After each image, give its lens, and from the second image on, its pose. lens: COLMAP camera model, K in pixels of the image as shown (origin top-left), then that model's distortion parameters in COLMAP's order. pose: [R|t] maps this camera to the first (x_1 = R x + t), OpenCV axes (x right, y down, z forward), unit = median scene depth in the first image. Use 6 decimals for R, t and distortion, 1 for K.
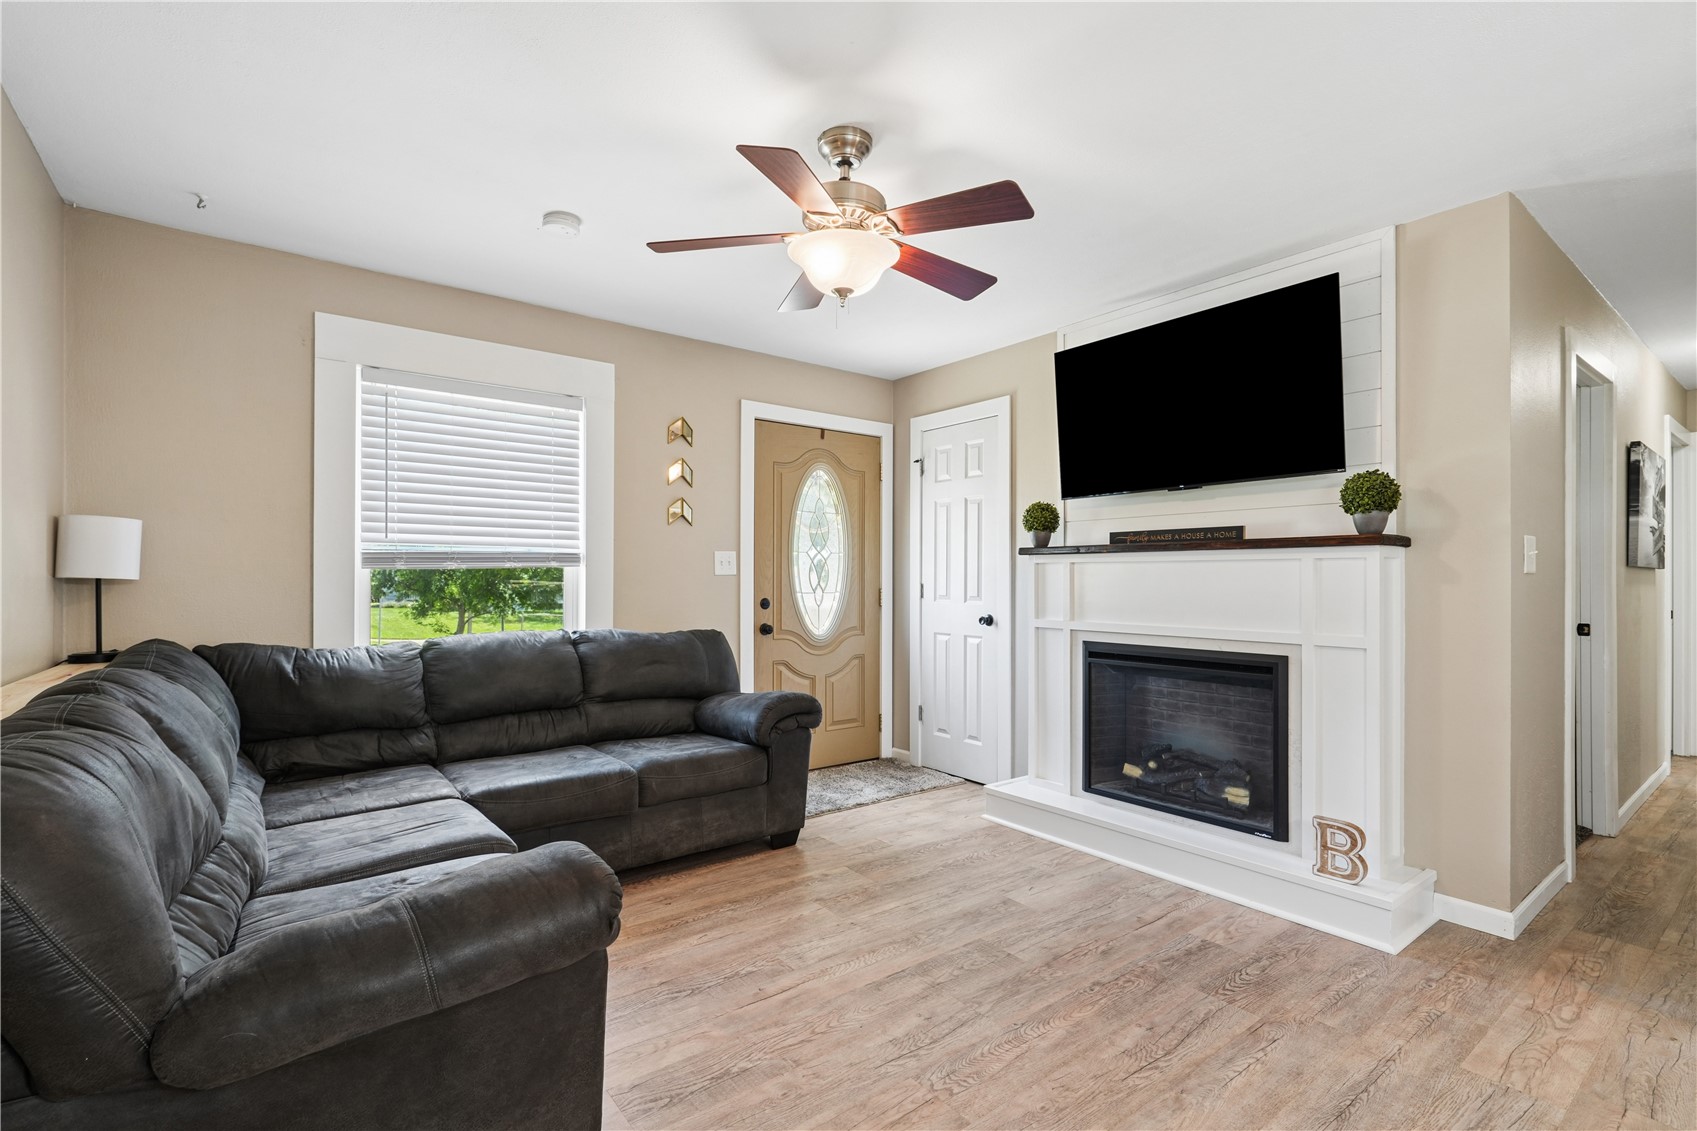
lens RADIAL K [[776.0, 0, 846.1], [0, 776.0, 577.6], [0, 0, 1]] dist [-0.000501, 0.000763]
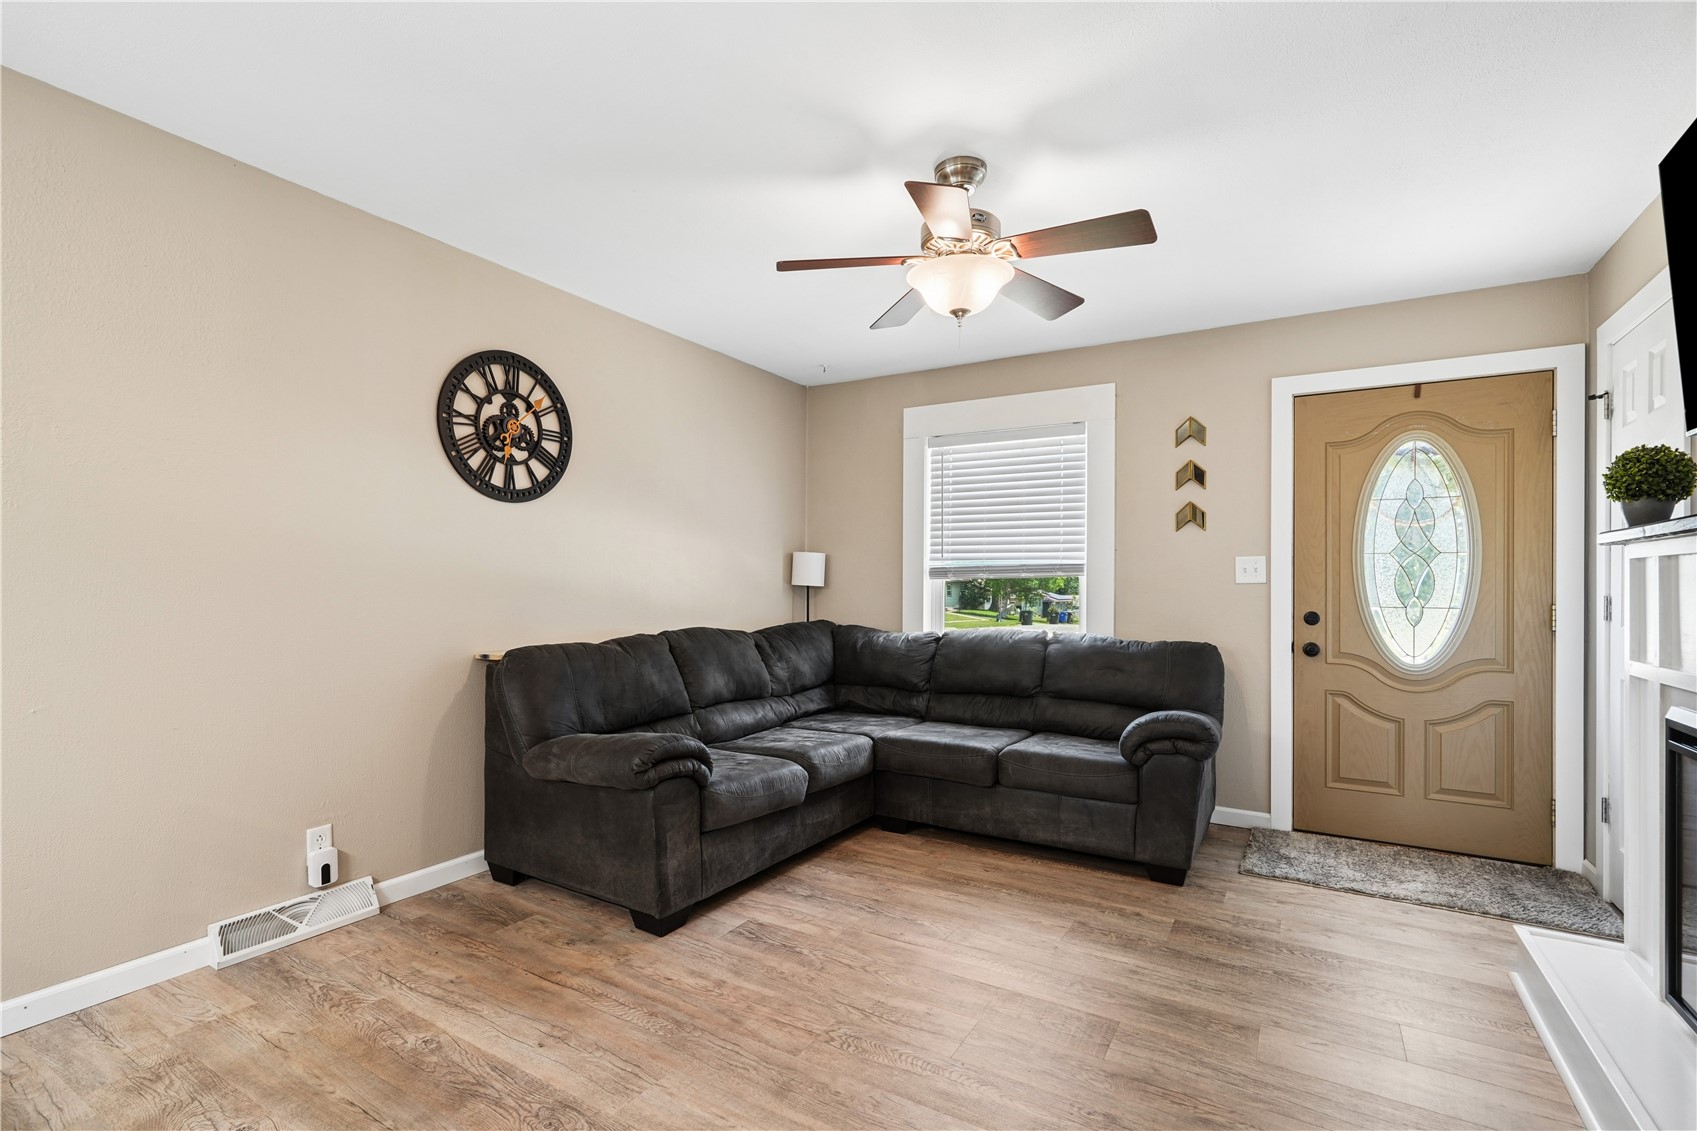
lens RADIAL K [[778.1, 0, 851.8], [0, 778.1, 587.4], [0, 0, 1]] dist [-0.001974, 0.000134]
pose [[0.370669, 0.000496, -0.928765, 0.650894], [-0.004890, 0.999987, -0.001417, 0.005850], [0.928752, 0.005067, 0.370667, 0.334674]]
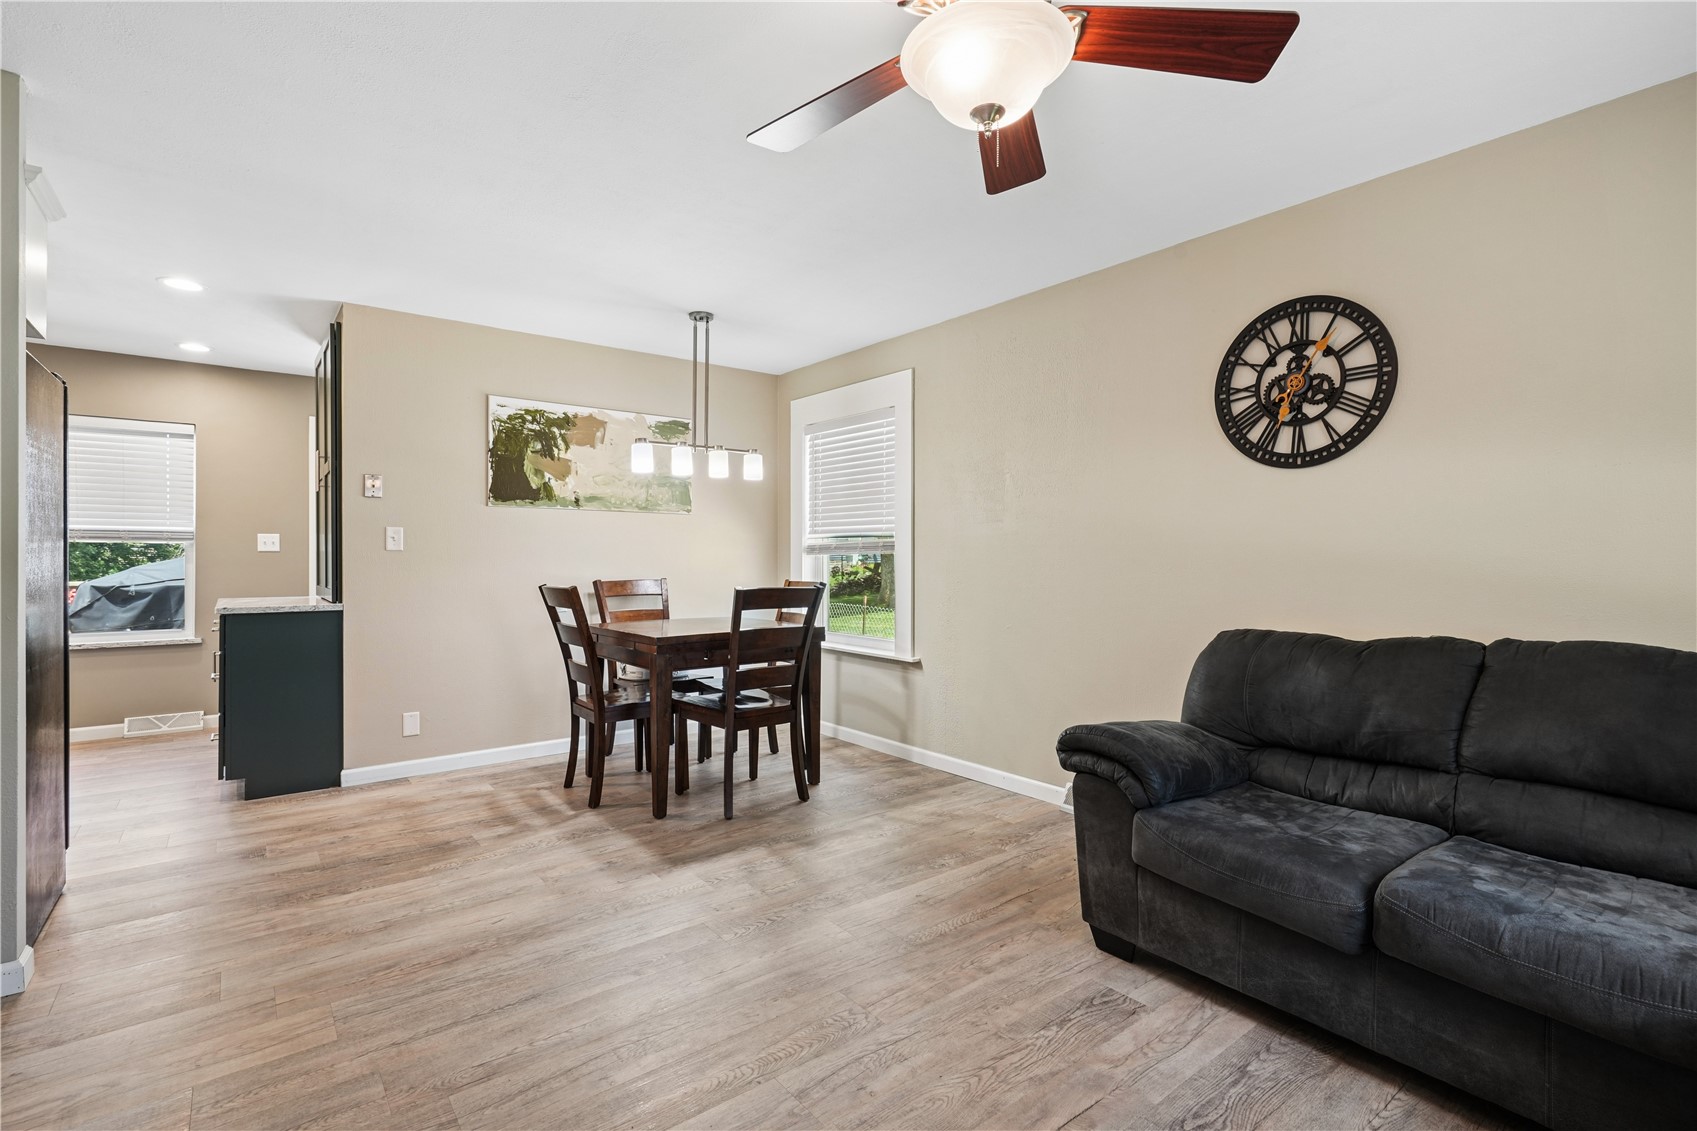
lens RADIAL K [[781.3, 0, 848.5], [0, 781.3, 565.5], [0, 0, 1]] dist [-0.001026, 0.000059]
pose [[-0.999958, -0.007177, -0.005667, 0.081840], [-0.007224, 0.999939, 0.008388, 0.003763], [0.005606, 0.008429, -0.999949, 1.166292]]
